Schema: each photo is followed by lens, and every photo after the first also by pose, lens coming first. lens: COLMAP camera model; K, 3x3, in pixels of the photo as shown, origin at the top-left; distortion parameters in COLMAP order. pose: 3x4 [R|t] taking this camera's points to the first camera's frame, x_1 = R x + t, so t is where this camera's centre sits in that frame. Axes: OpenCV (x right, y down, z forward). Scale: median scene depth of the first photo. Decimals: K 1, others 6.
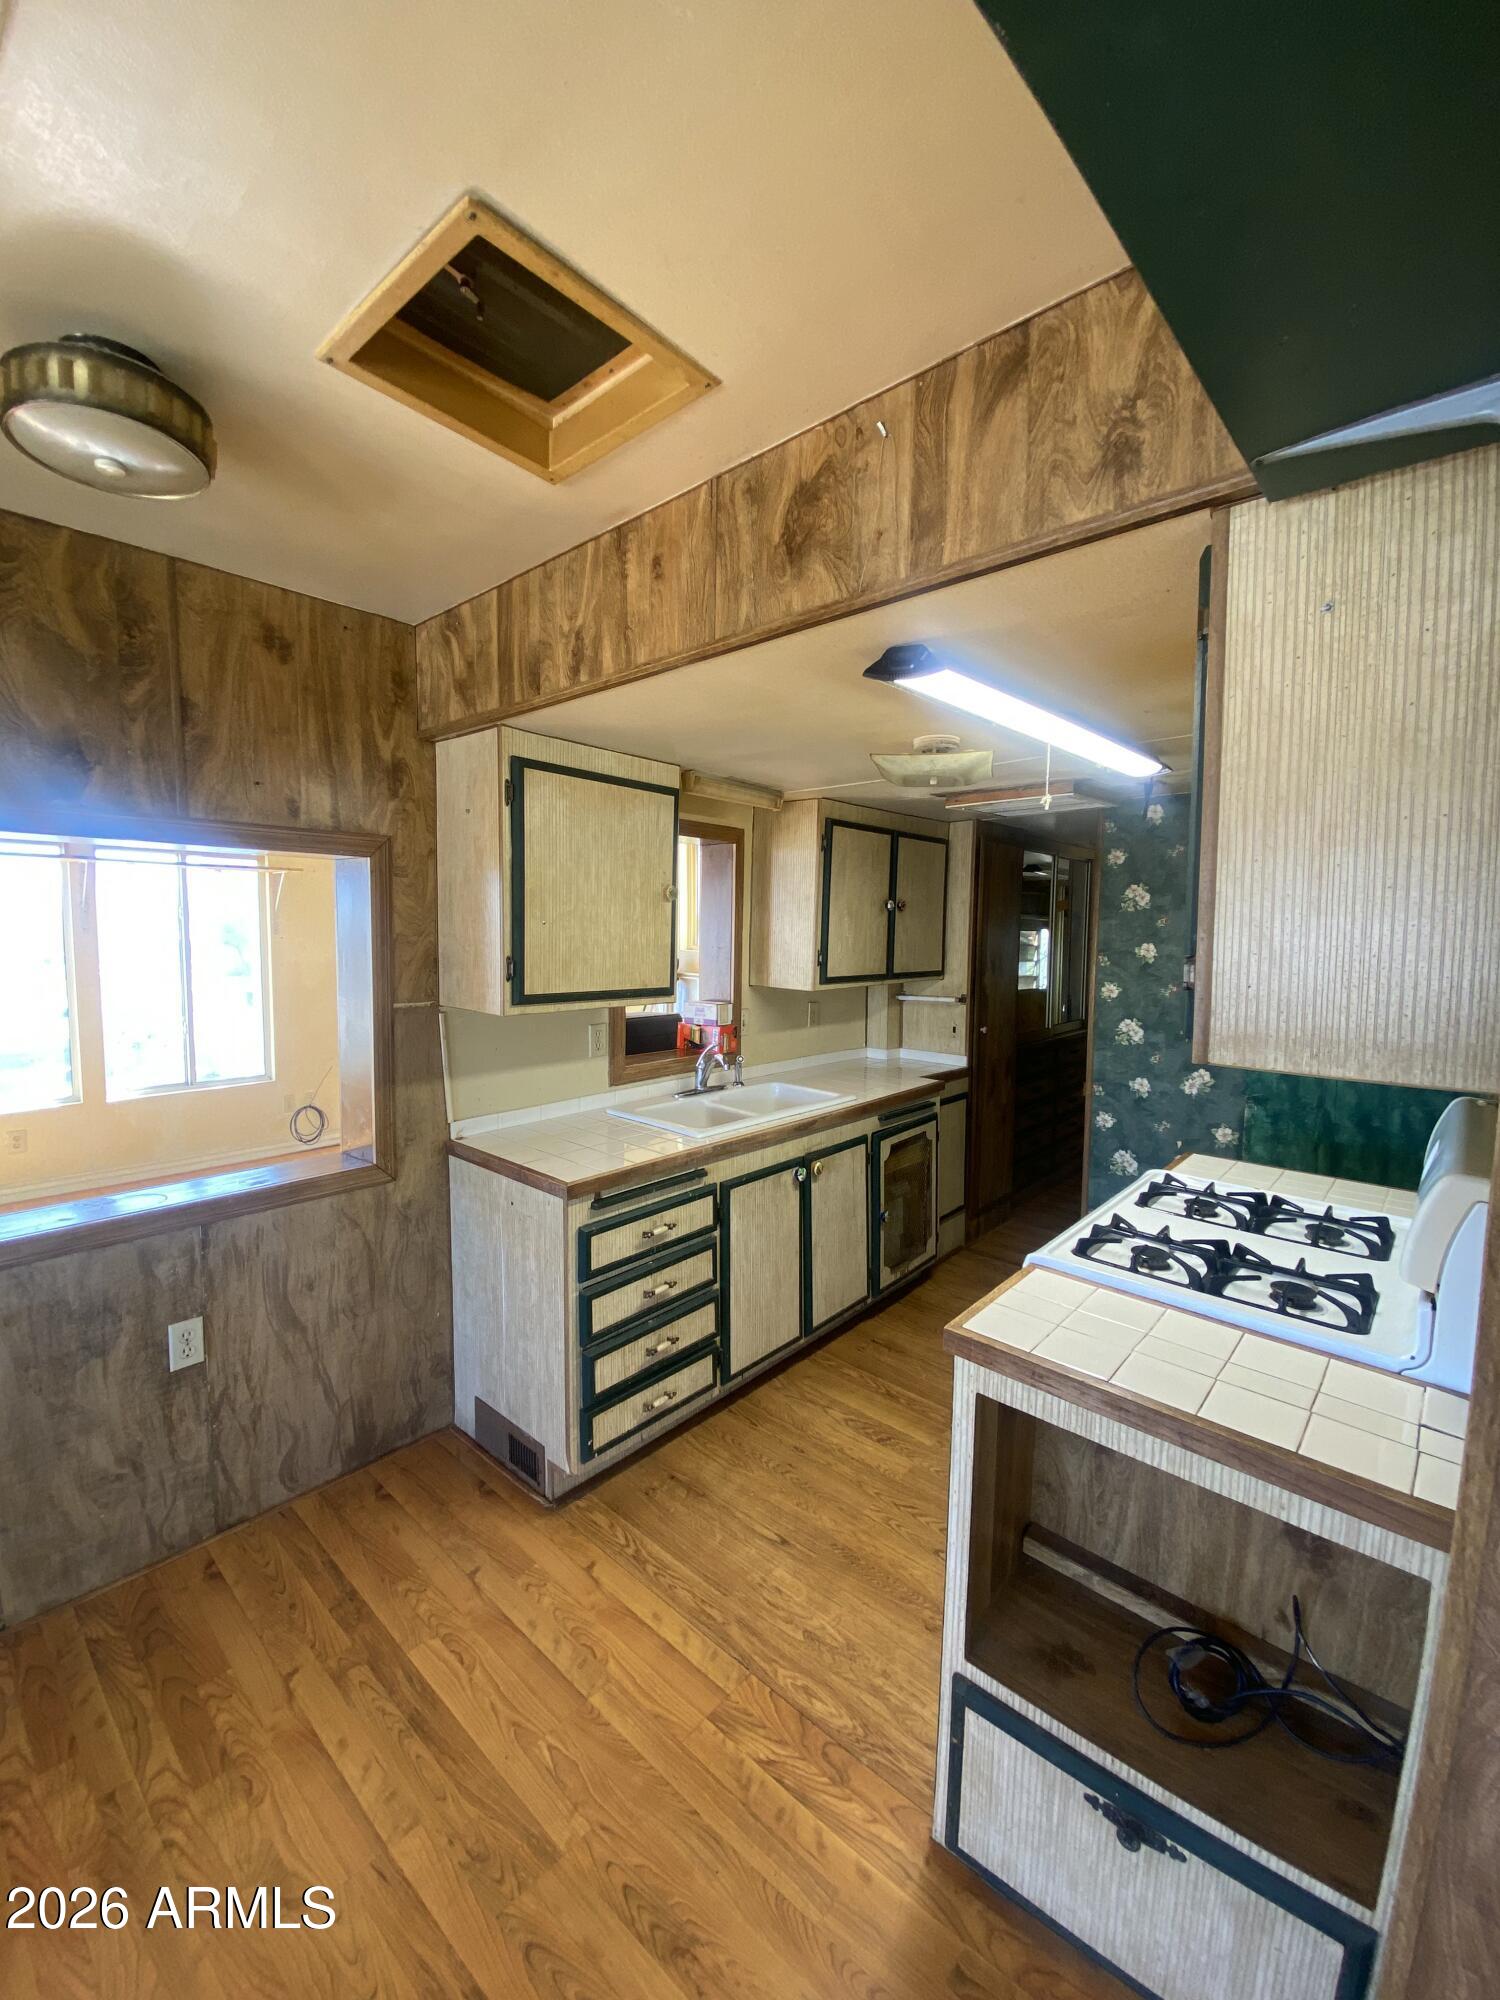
lens RADIAL K [[803.9, 0, 755.7], [0, 803.9, 995.1], [0, 0, 1]] dist [0.027605, -0.021196]
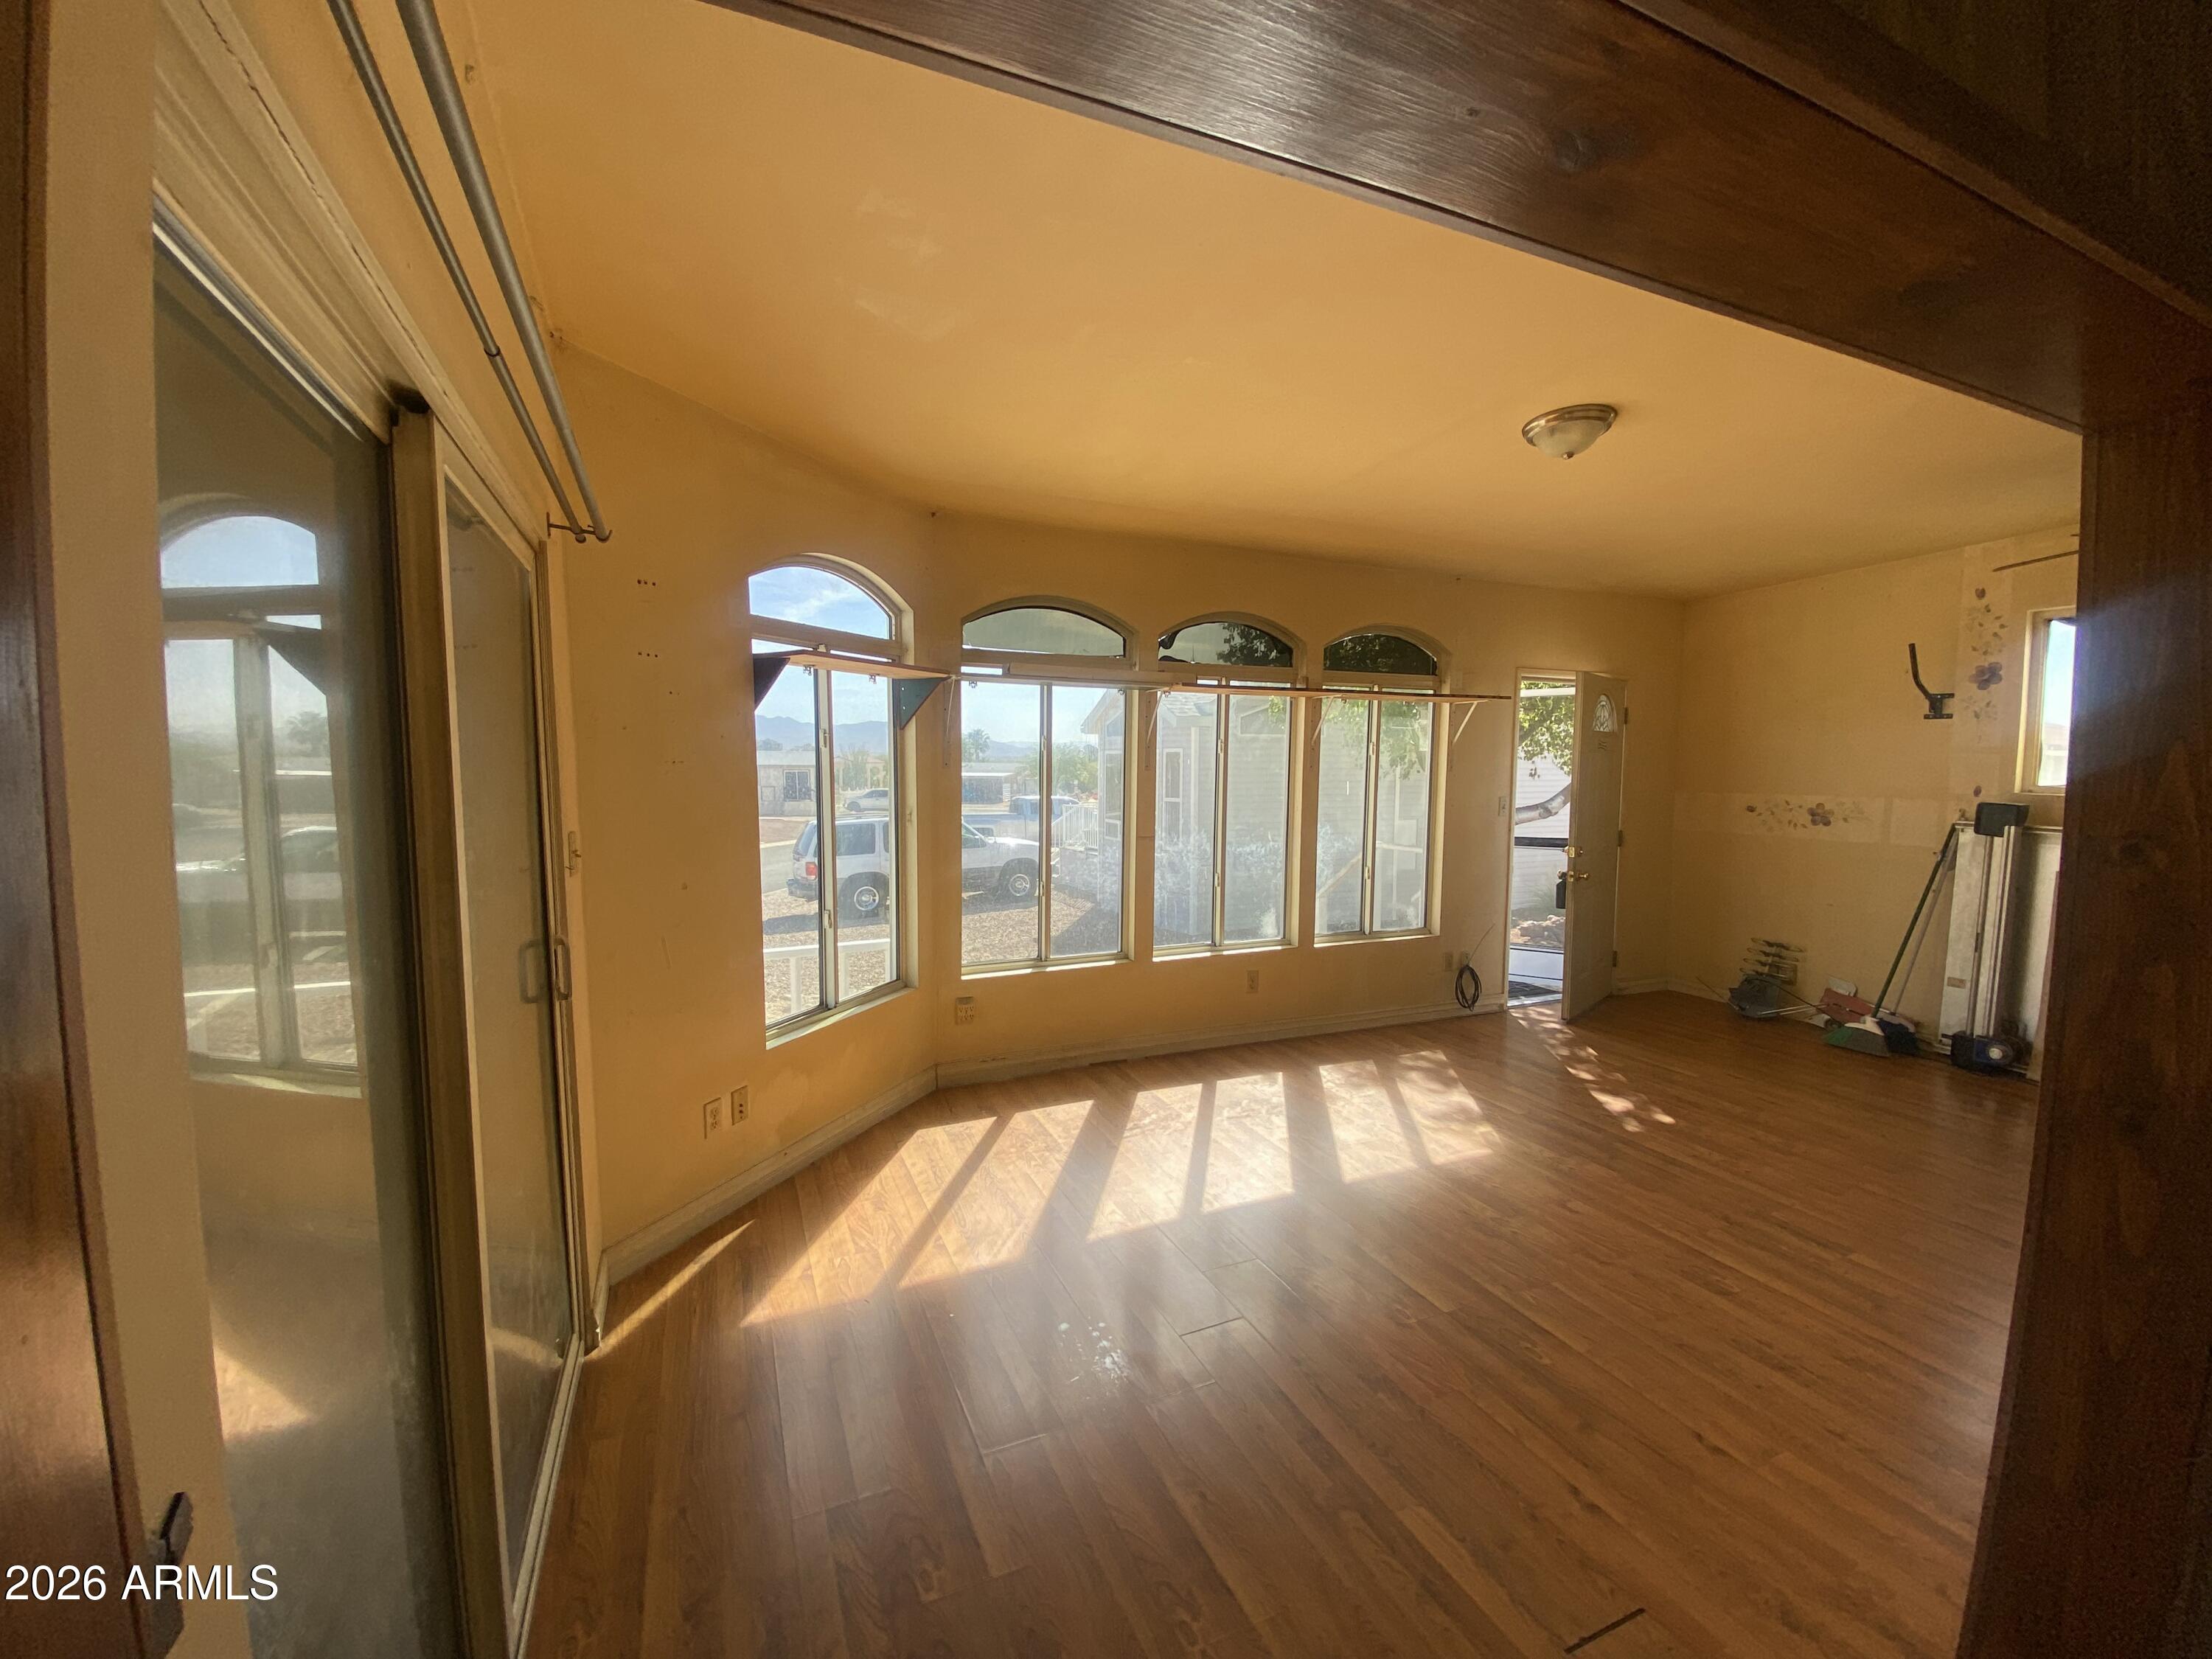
lens RADIAL K [[889.1, 0, 1093.7], [0, 889.1, 834.1], [0, 0, 1]] dist [0.027605, -0.021196]
pose [[0.902238, 0.039158, -0.429457, -1.291042], [-0.037676, 0.999218, 0.011956, -0.007712], [0.429590, 0.005393, 0.903008, -0.143051]]
